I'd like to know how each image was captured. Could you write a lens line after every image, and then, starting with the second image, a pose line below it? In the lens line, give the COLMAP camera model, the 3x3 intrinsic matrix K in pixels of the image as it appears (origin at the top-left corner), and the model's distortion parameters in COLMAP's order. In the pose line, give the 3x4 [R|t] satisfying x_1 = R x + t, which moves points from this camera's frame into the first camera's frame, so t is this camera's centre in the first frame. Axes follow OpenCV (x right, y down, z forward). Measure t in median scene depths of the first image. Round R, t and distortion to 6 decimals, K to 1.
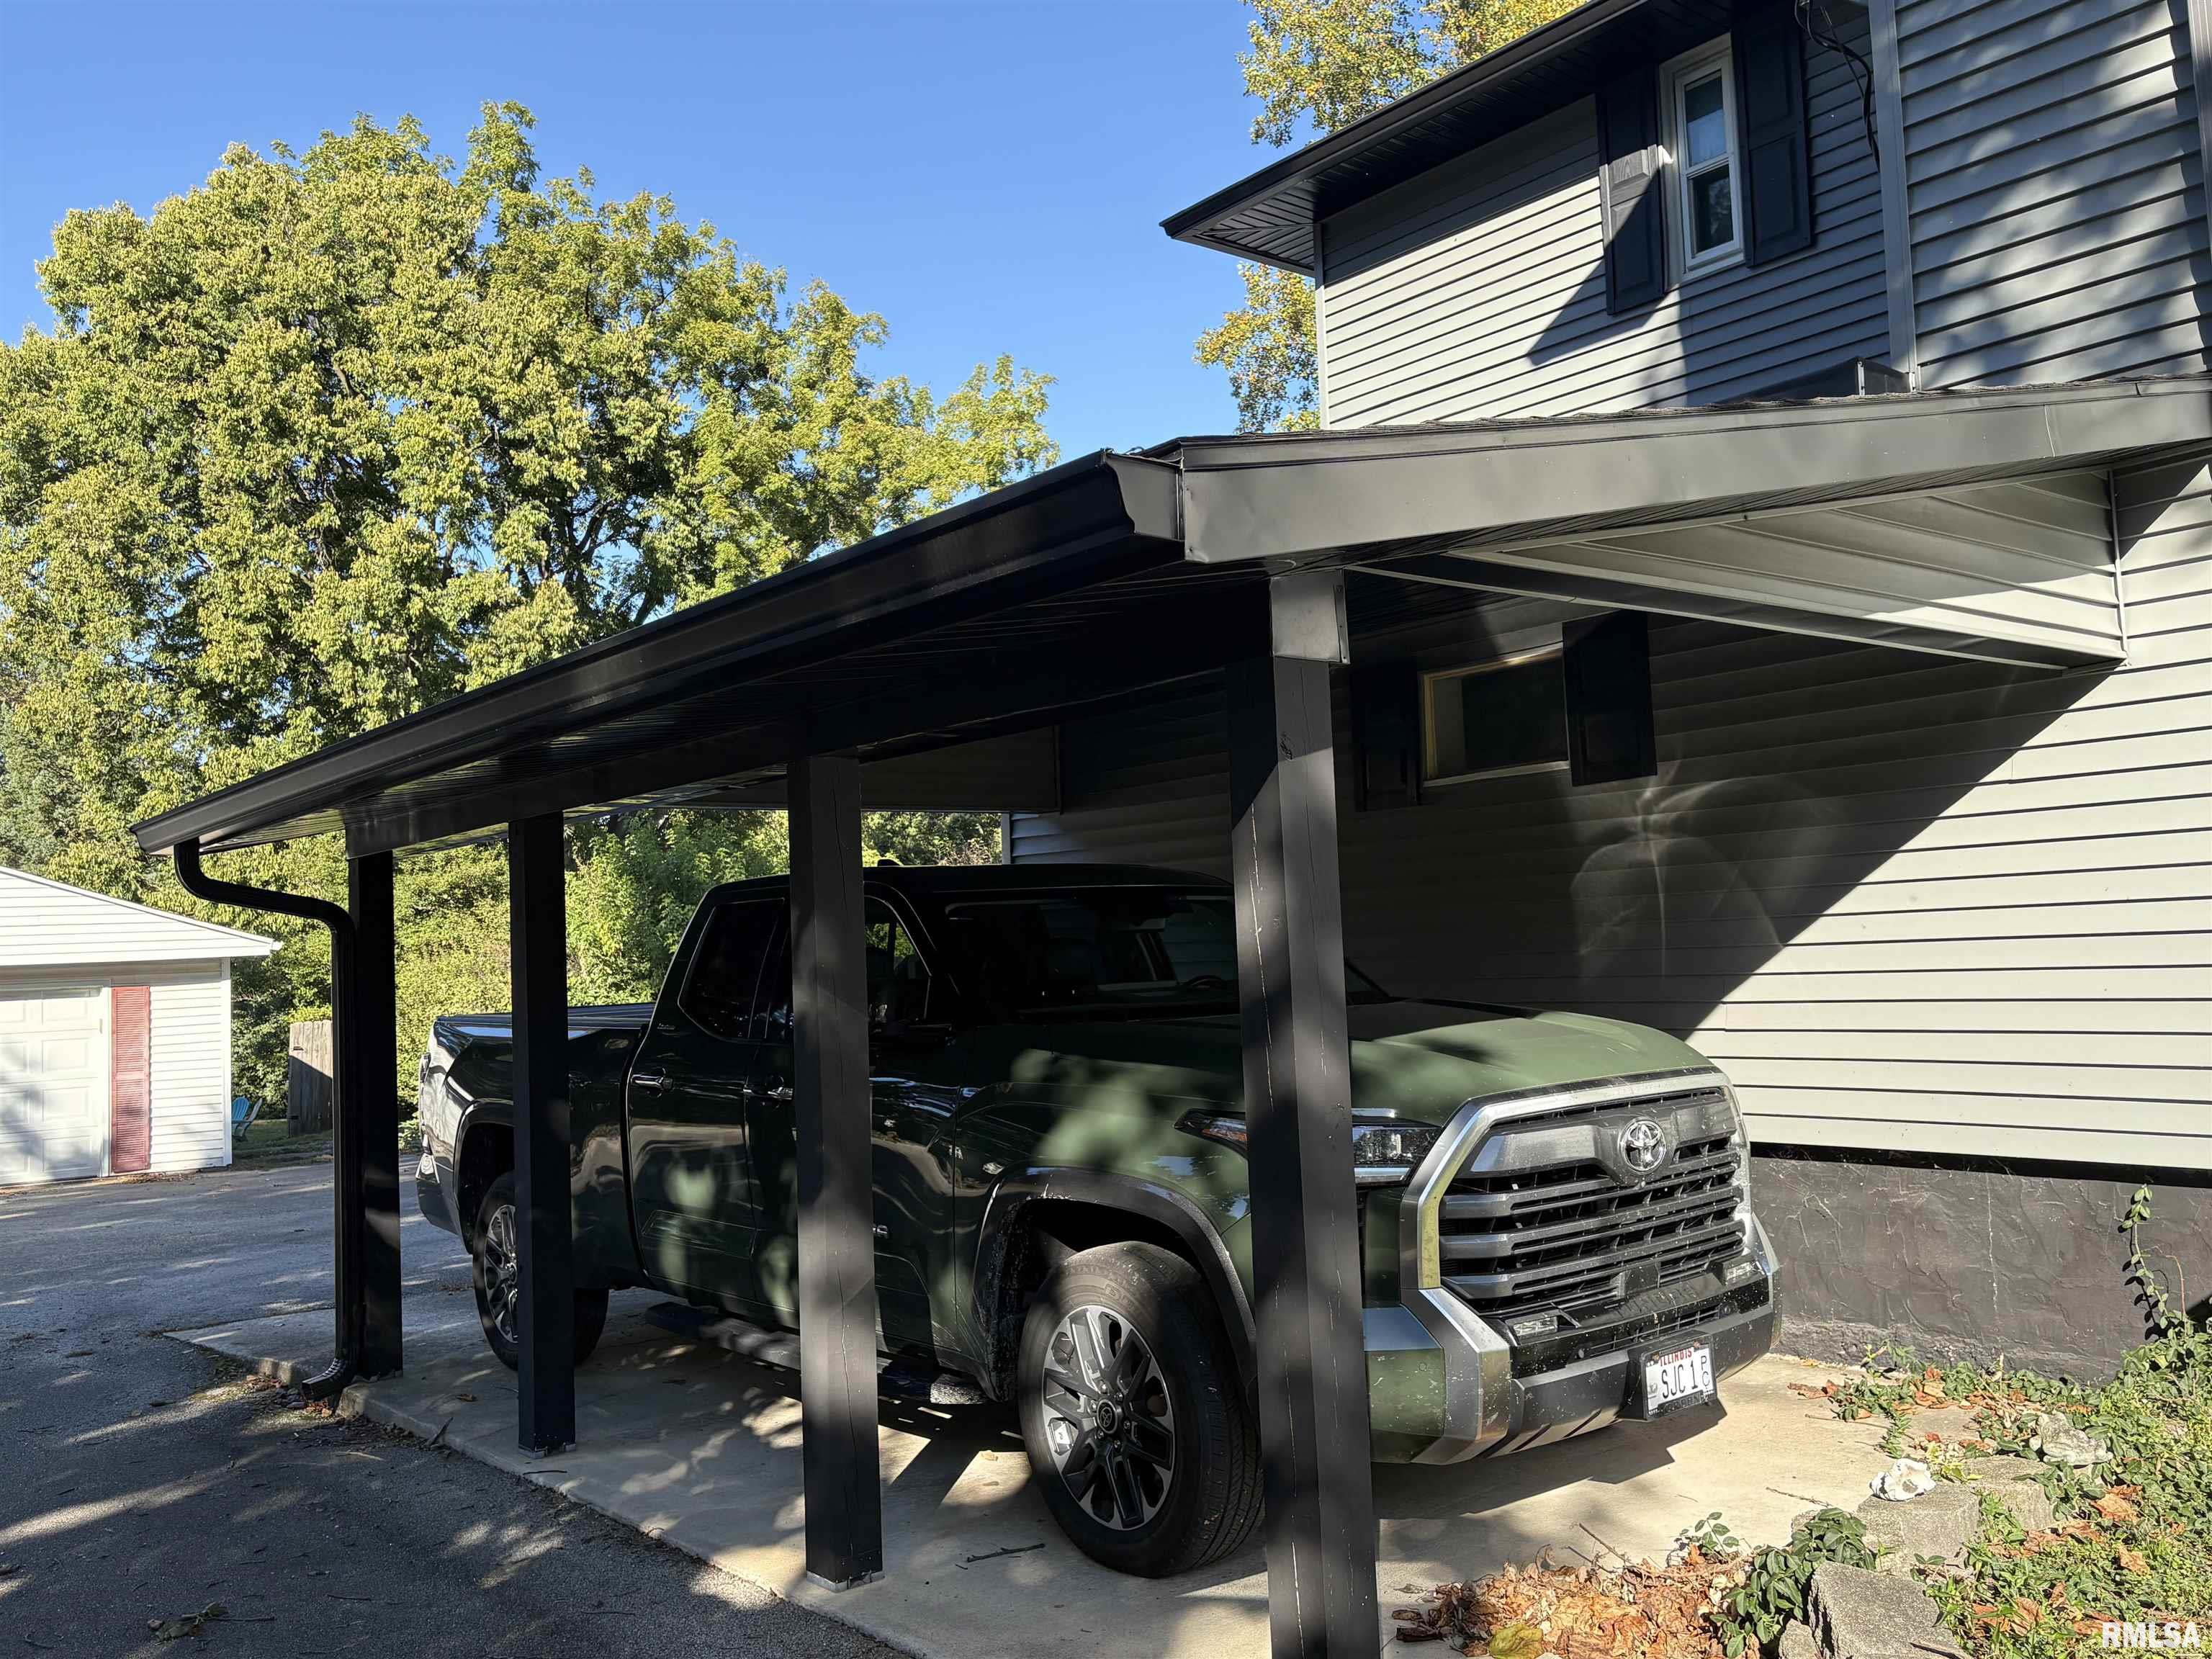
lens RADIAL K [[1851.6, 0, 1106.0], [0, 1851.6, 829.5], [0, 0, 1]] dist [0.044829, 0.006447]
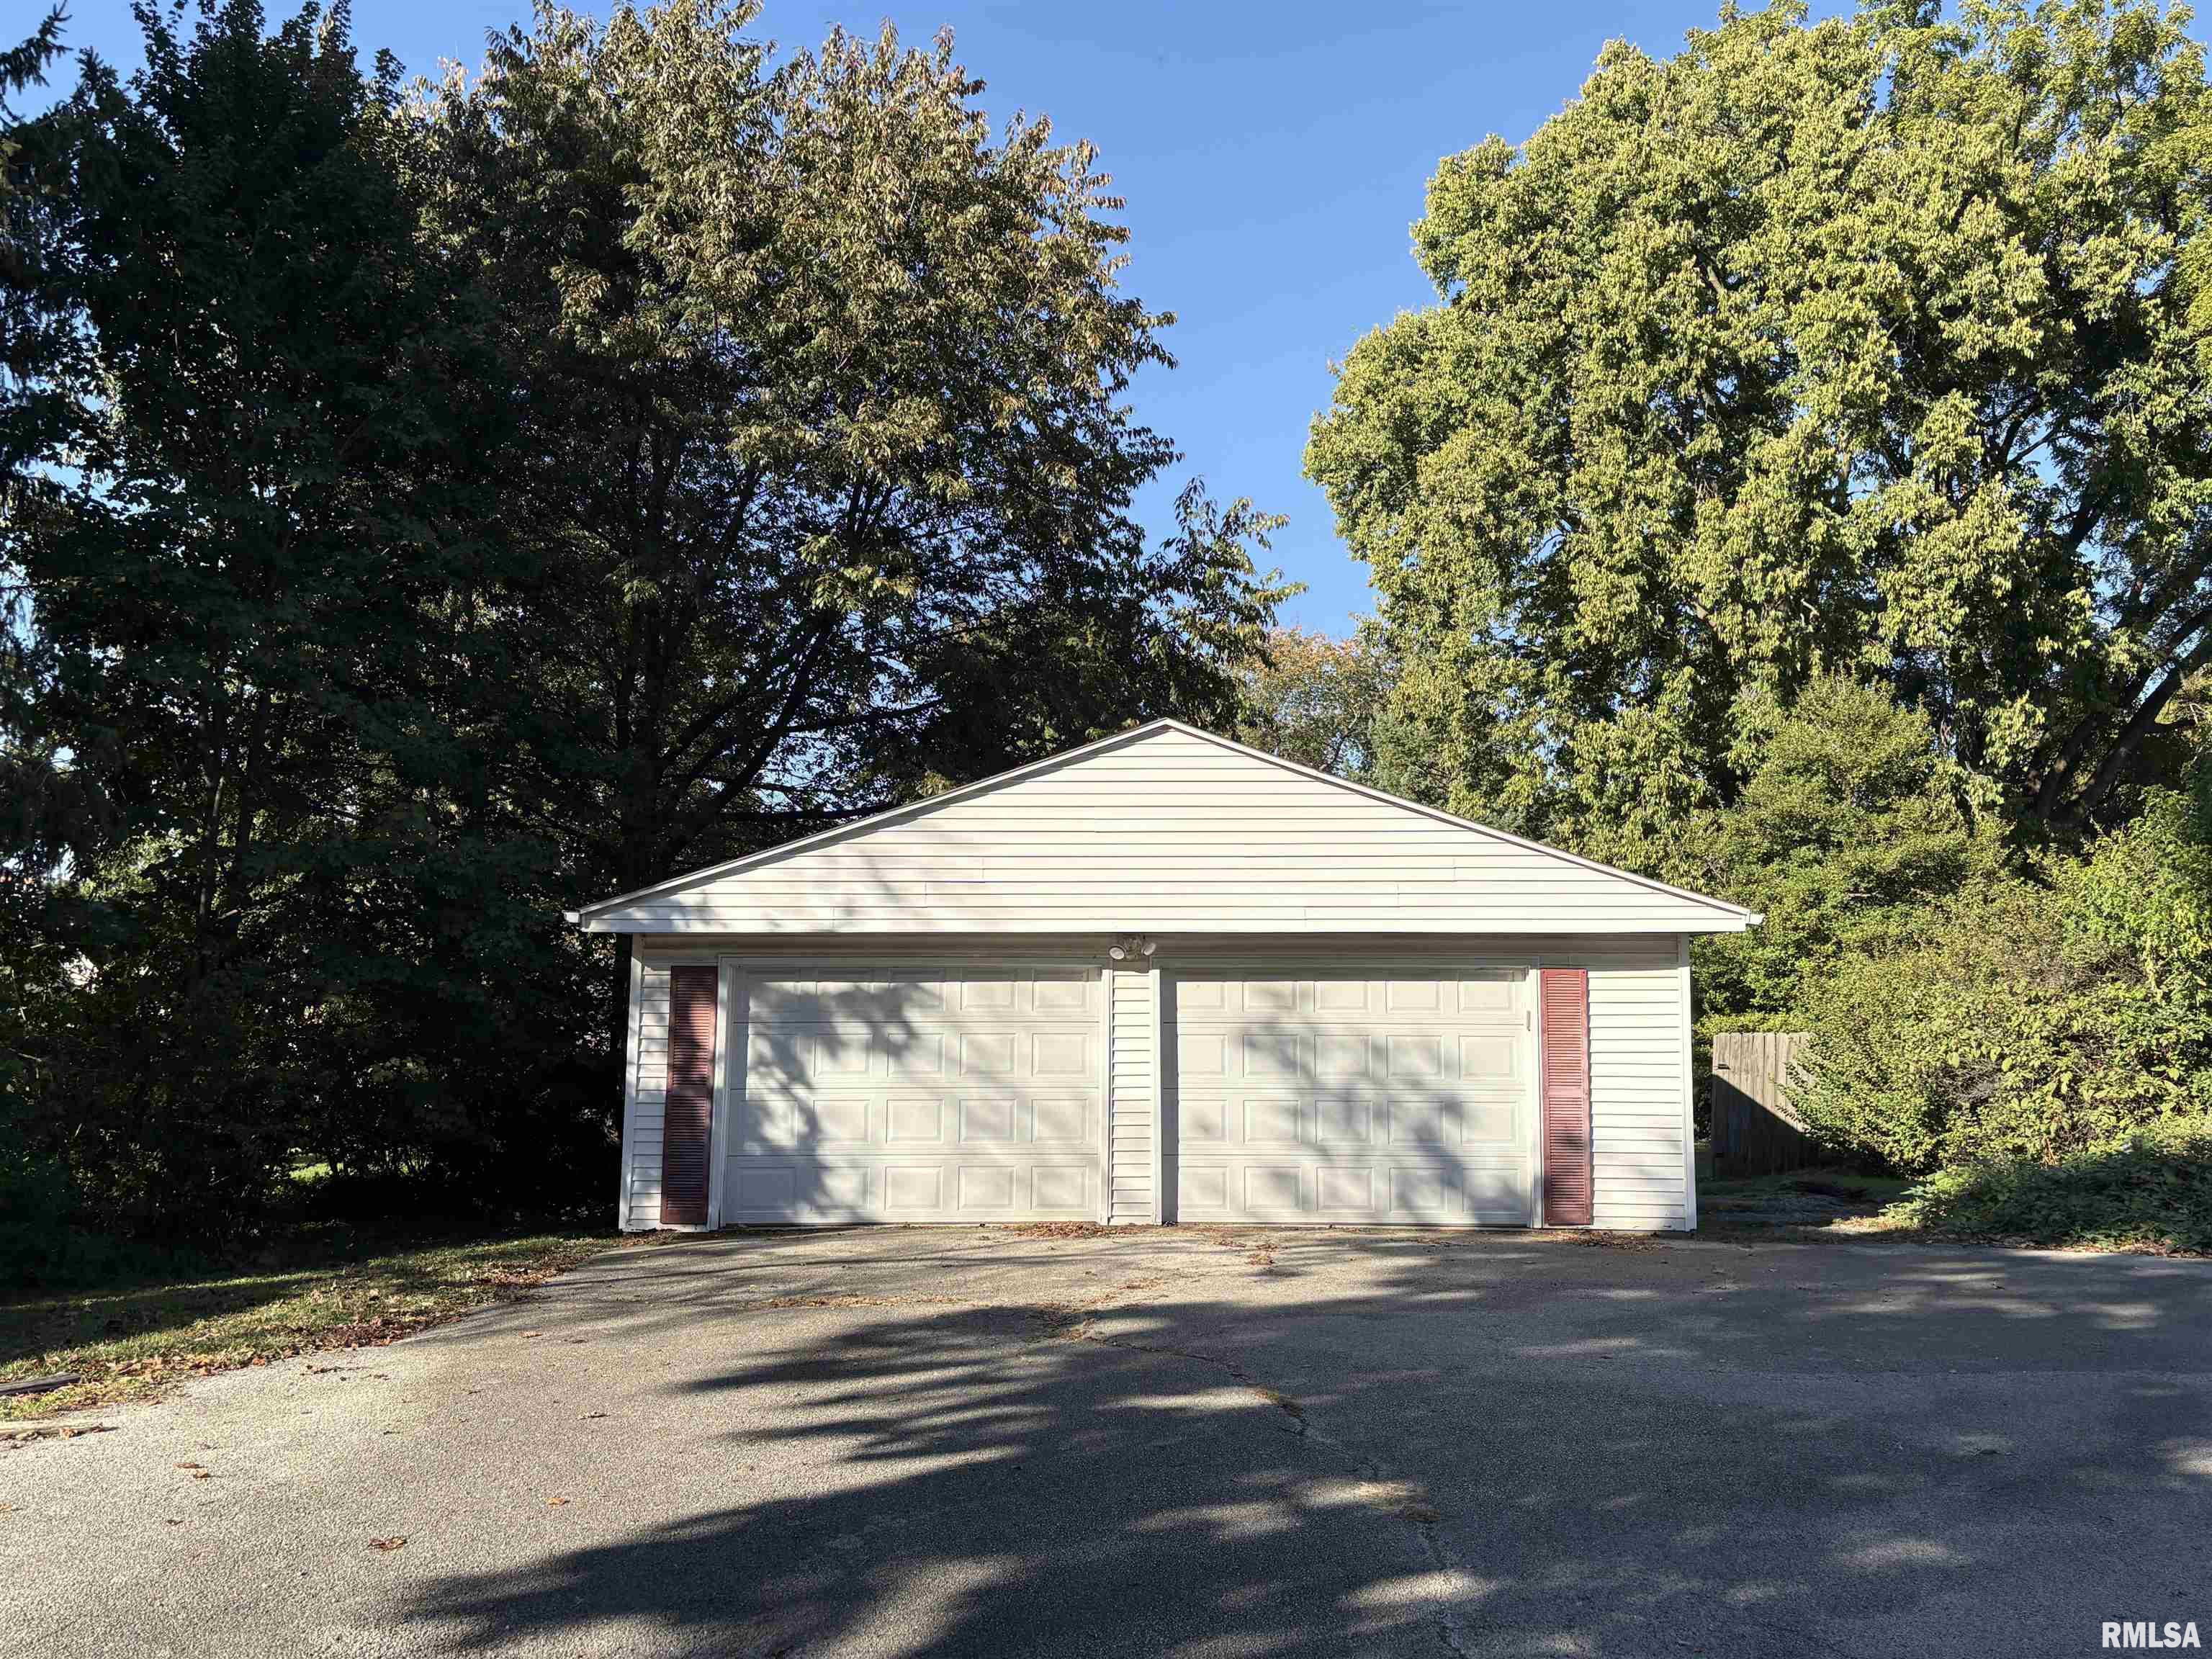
lens RADIAL K [[1820.2, 0, 1106.0], [0, 1820.2, 829.5], [0, 0, 1]] dist [0.115959, -0.164791]
pose [[0.783362, -0.013608, -0.621416, -0.111354], [0.006260, 0.999882, -0.014004, 0.019749], [0.621534, 0.007080, 0.783355, 0.170254]]
